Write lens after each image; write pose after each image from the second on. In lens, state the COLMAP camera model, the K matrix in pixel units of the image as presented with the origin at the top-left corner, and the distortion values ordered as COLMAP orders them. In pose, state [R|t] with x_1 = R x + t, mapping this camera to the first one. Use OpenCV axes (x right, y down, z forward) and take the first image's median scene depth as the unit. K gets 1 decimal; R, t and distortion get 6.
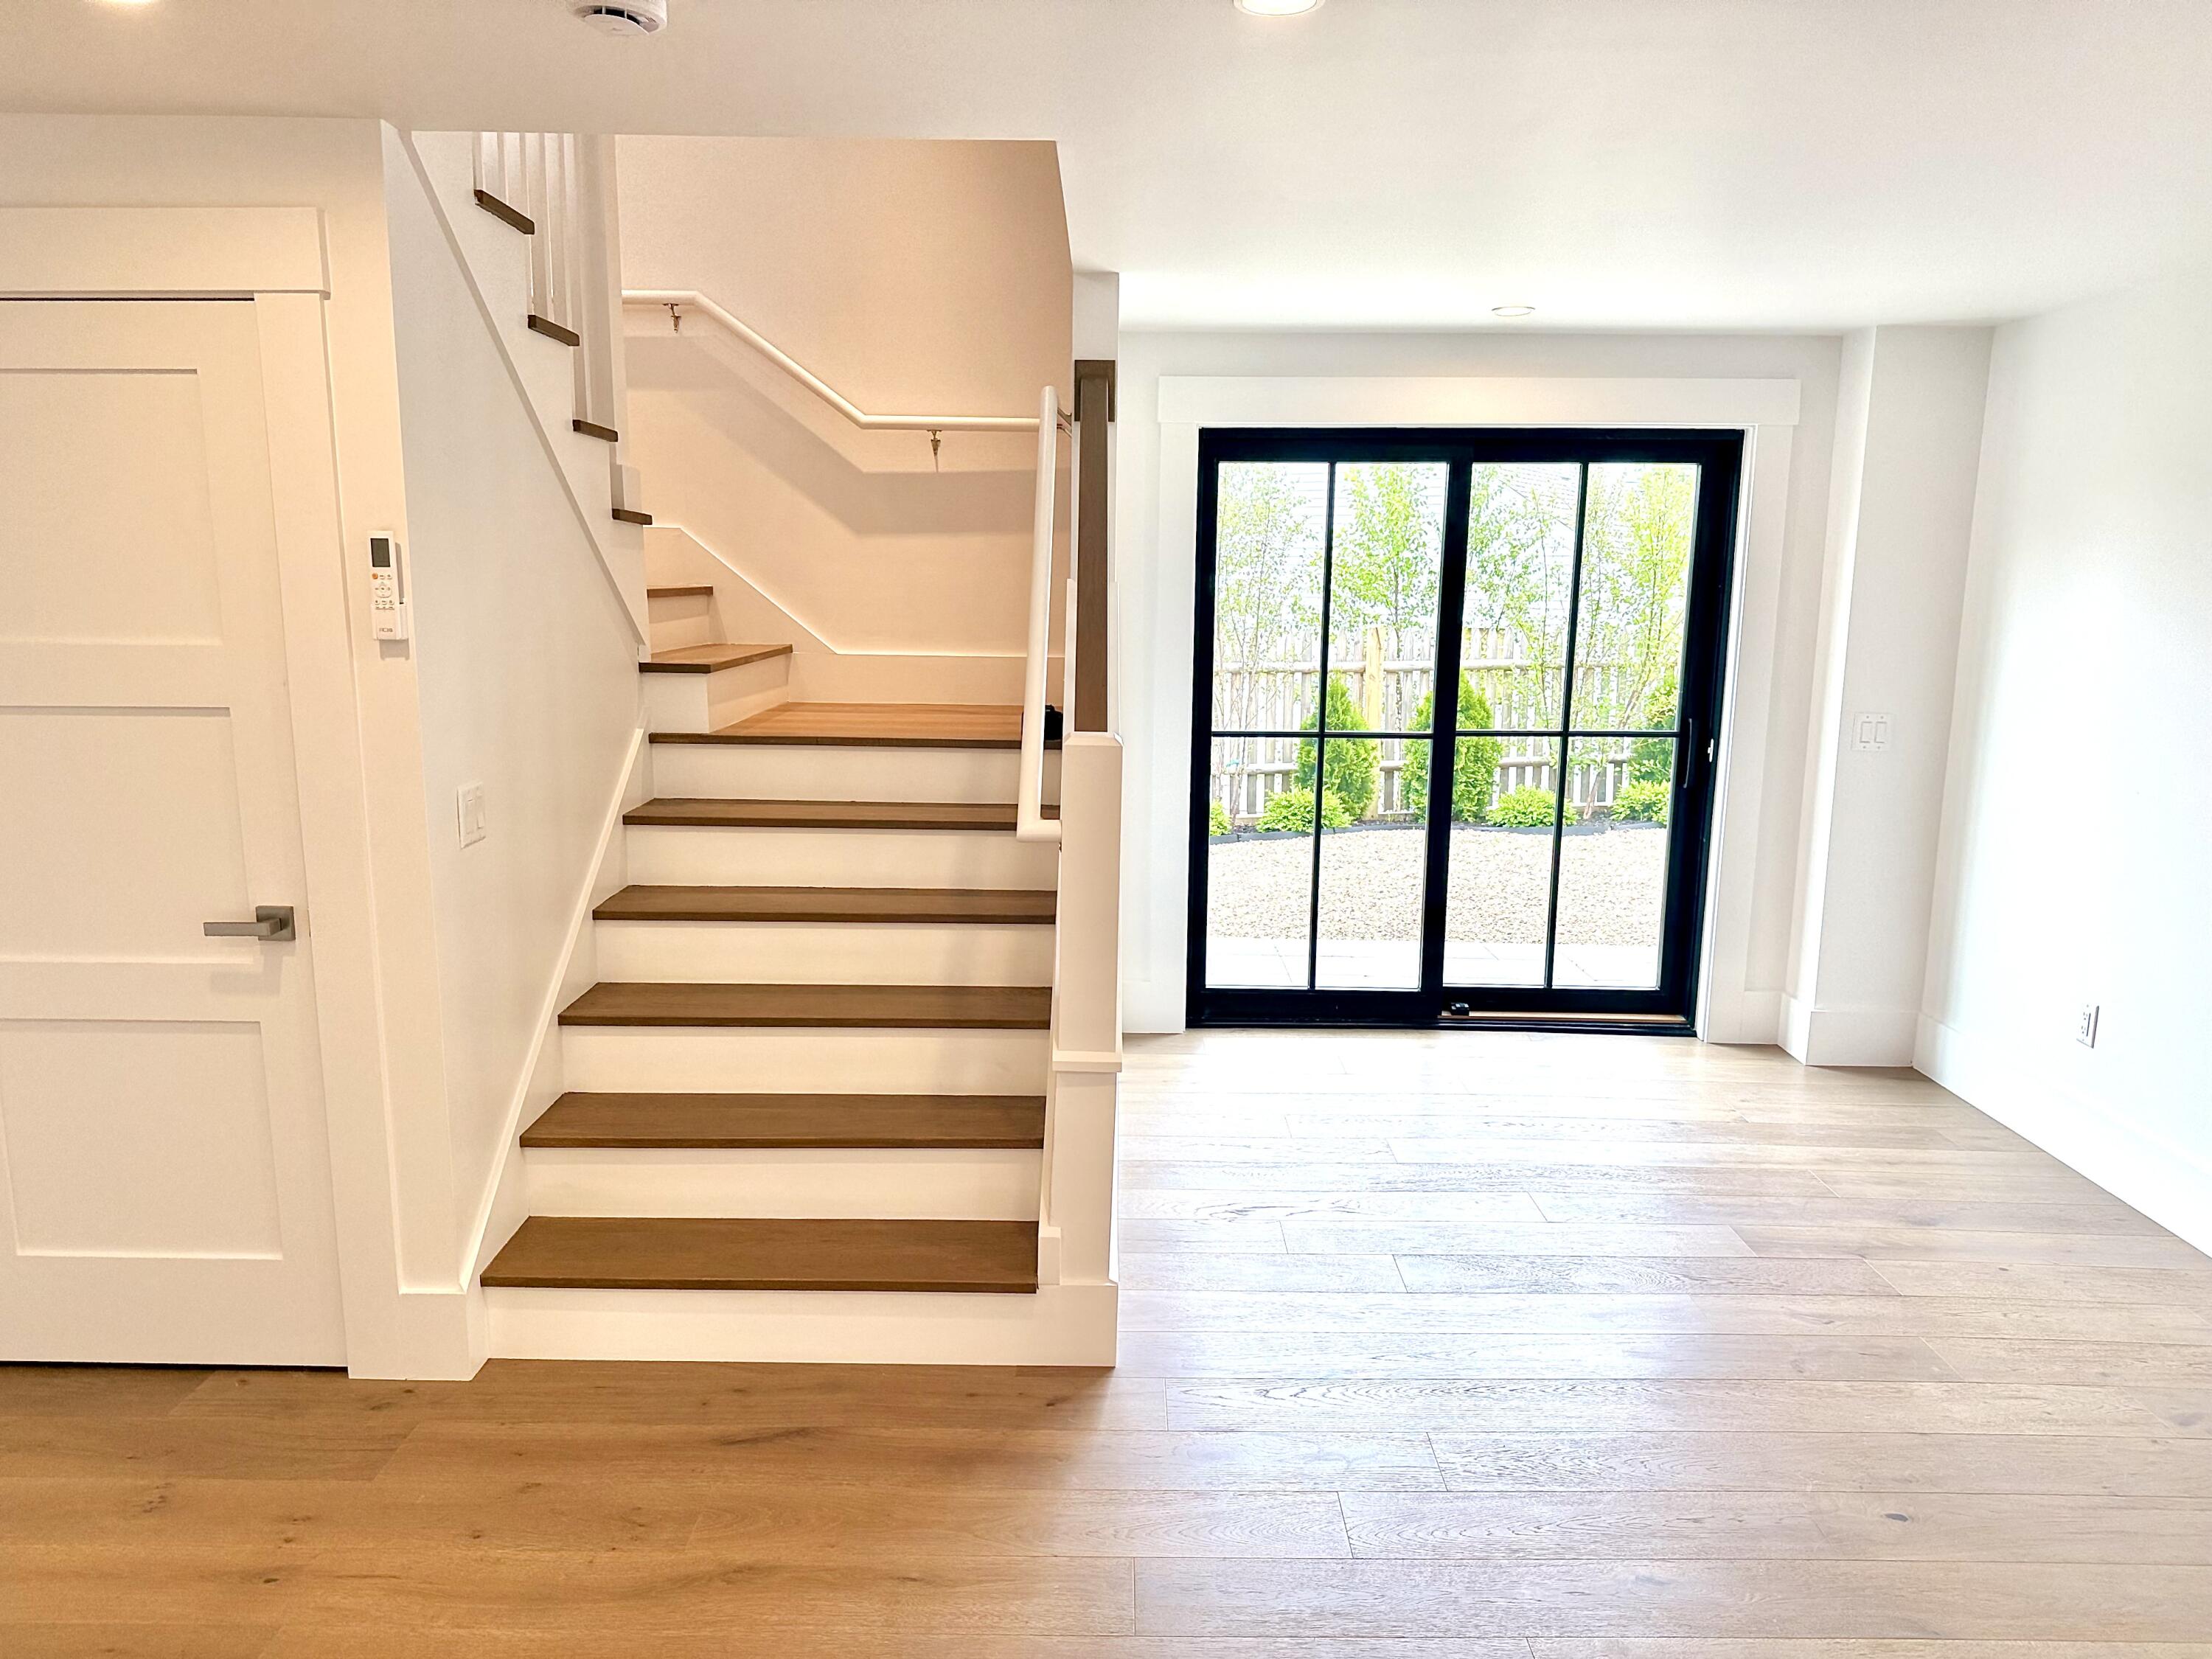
lens RADIAL K [[1549.3, 0, 1253.7], [0, 1549.3, 850.5], [0, 0, 1]] dist [0.071884, -0.091824]
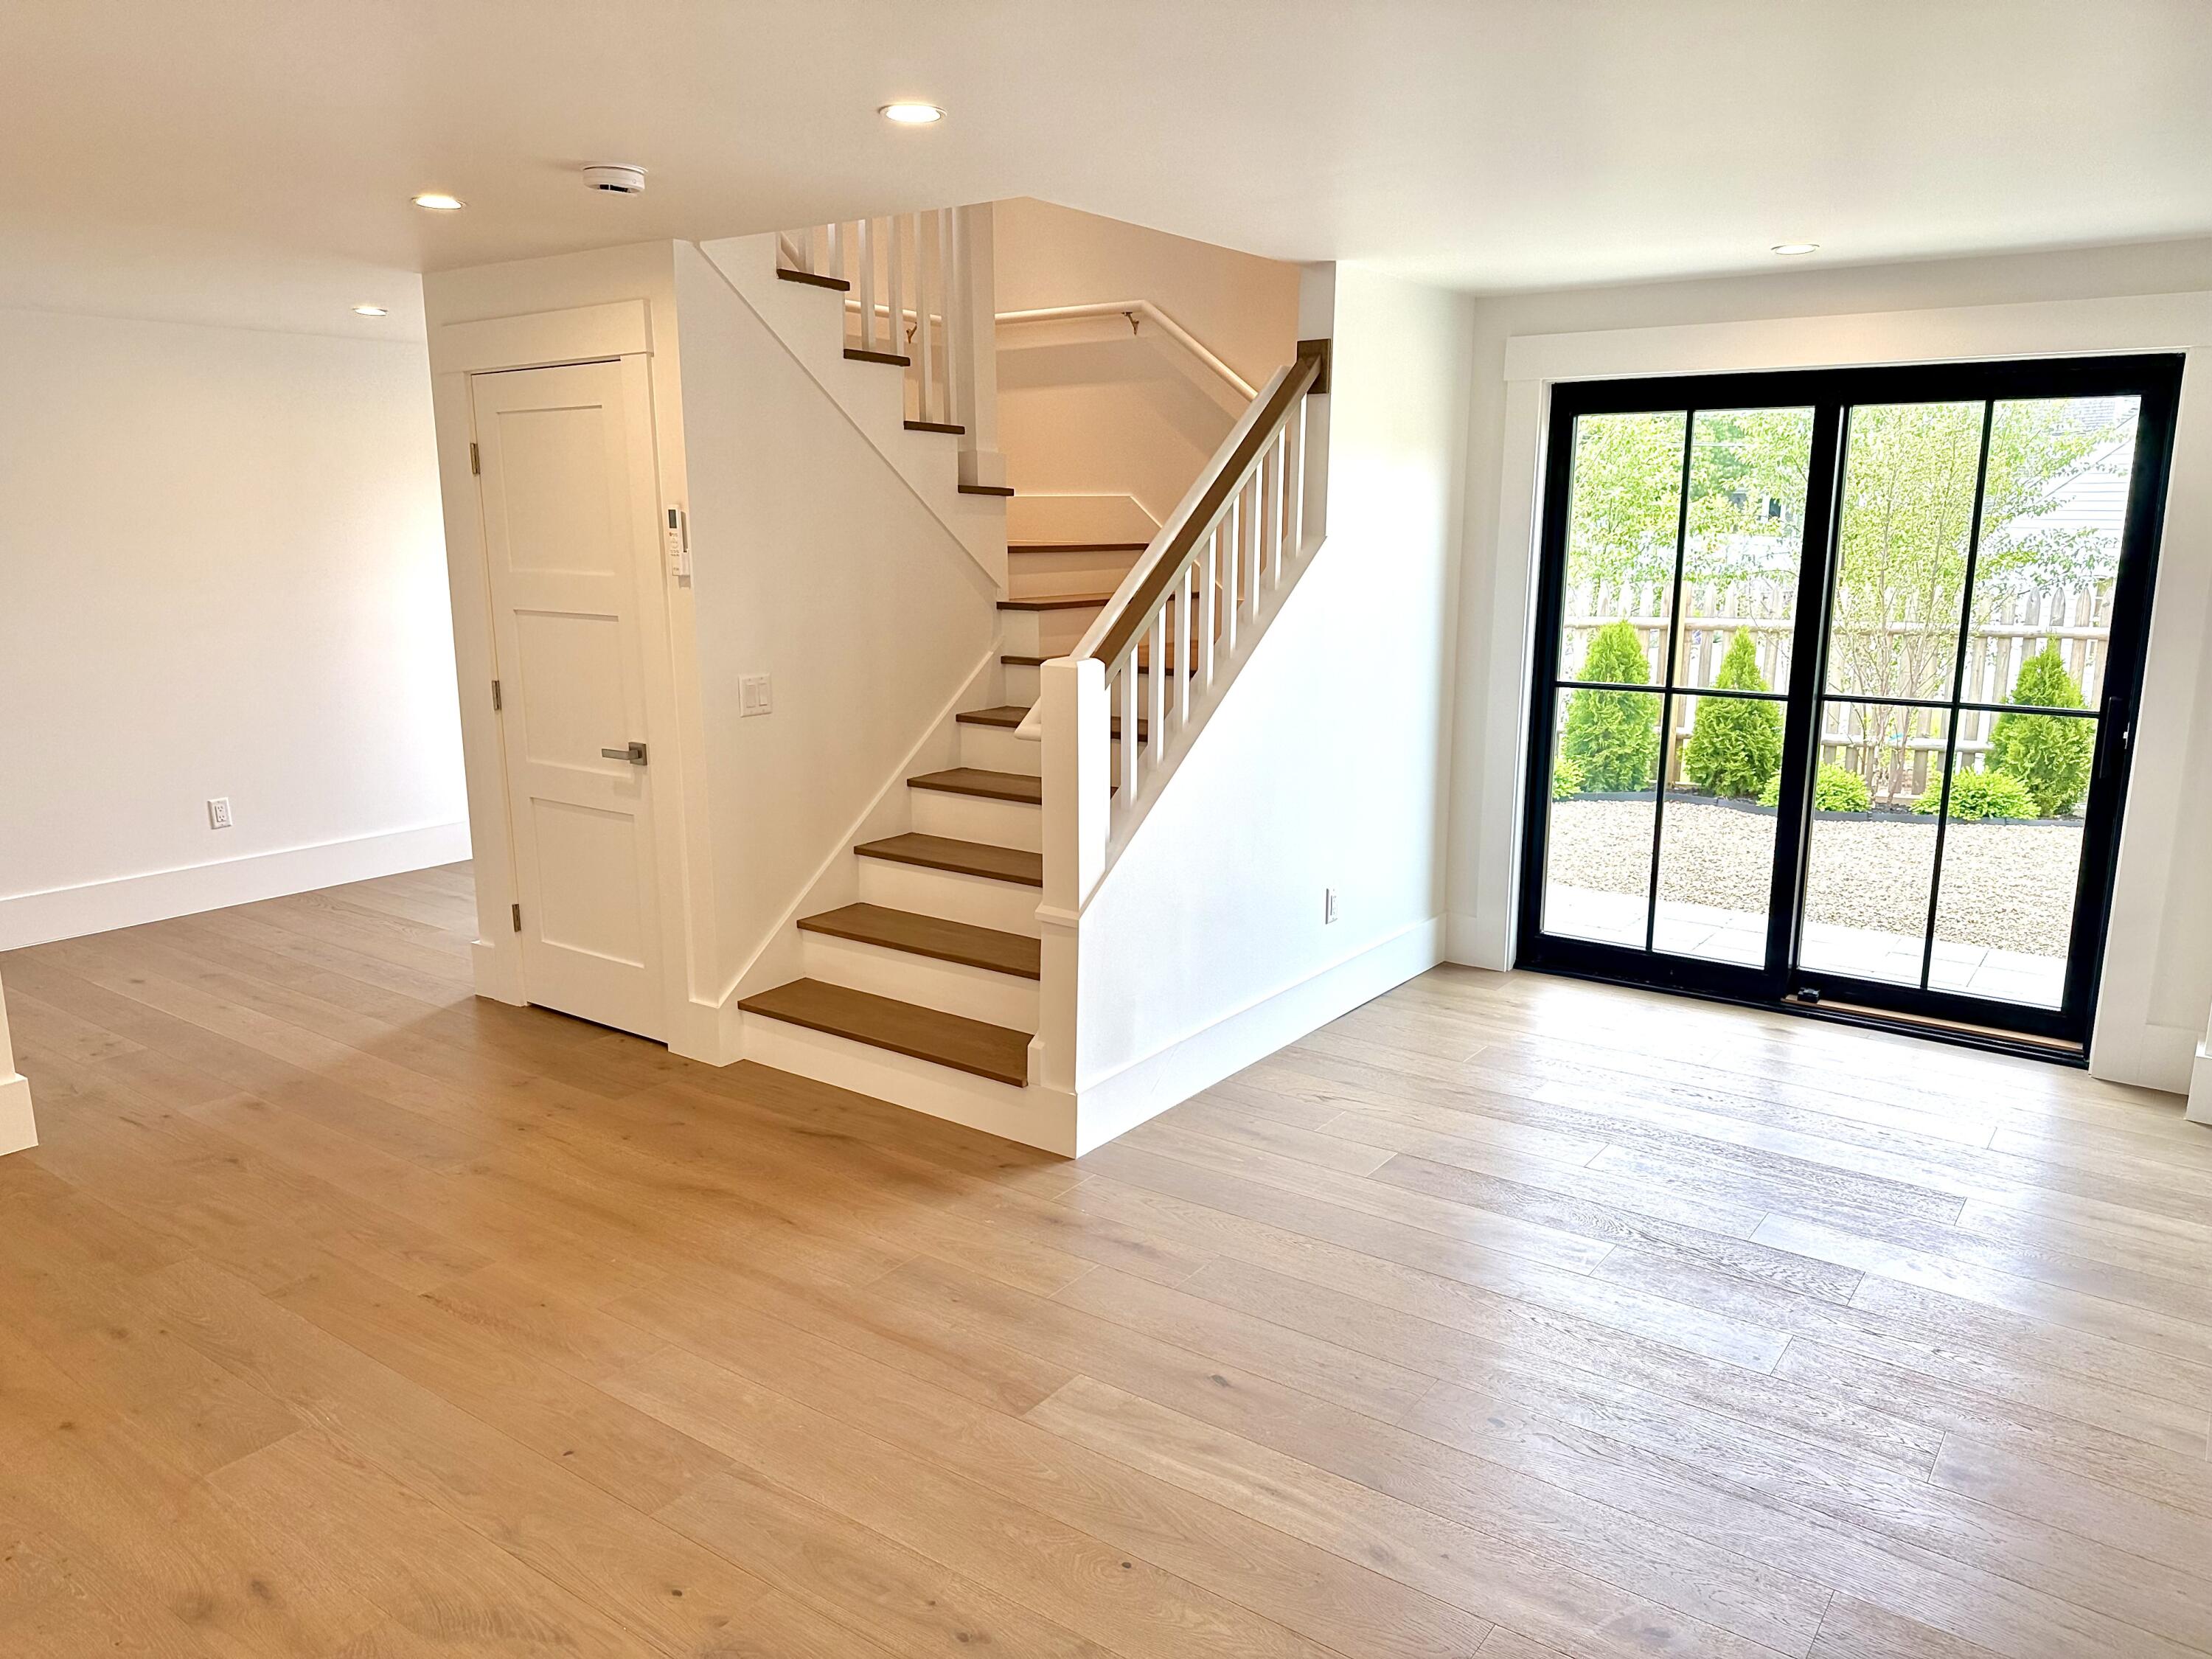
lens RADIAL K [[1549.3, 0, 1105.1], [0, 1549.3, 843.9], [0, 0, 1]] dist [0.071884, -0.091824]
pose [[0.814874, 0.111467, -0.568820, 0.406092], [-0.097863, 0.993705, 0.054533, 0.002700], [0.571317, 0.011229, 0.820652, -0.016733]]
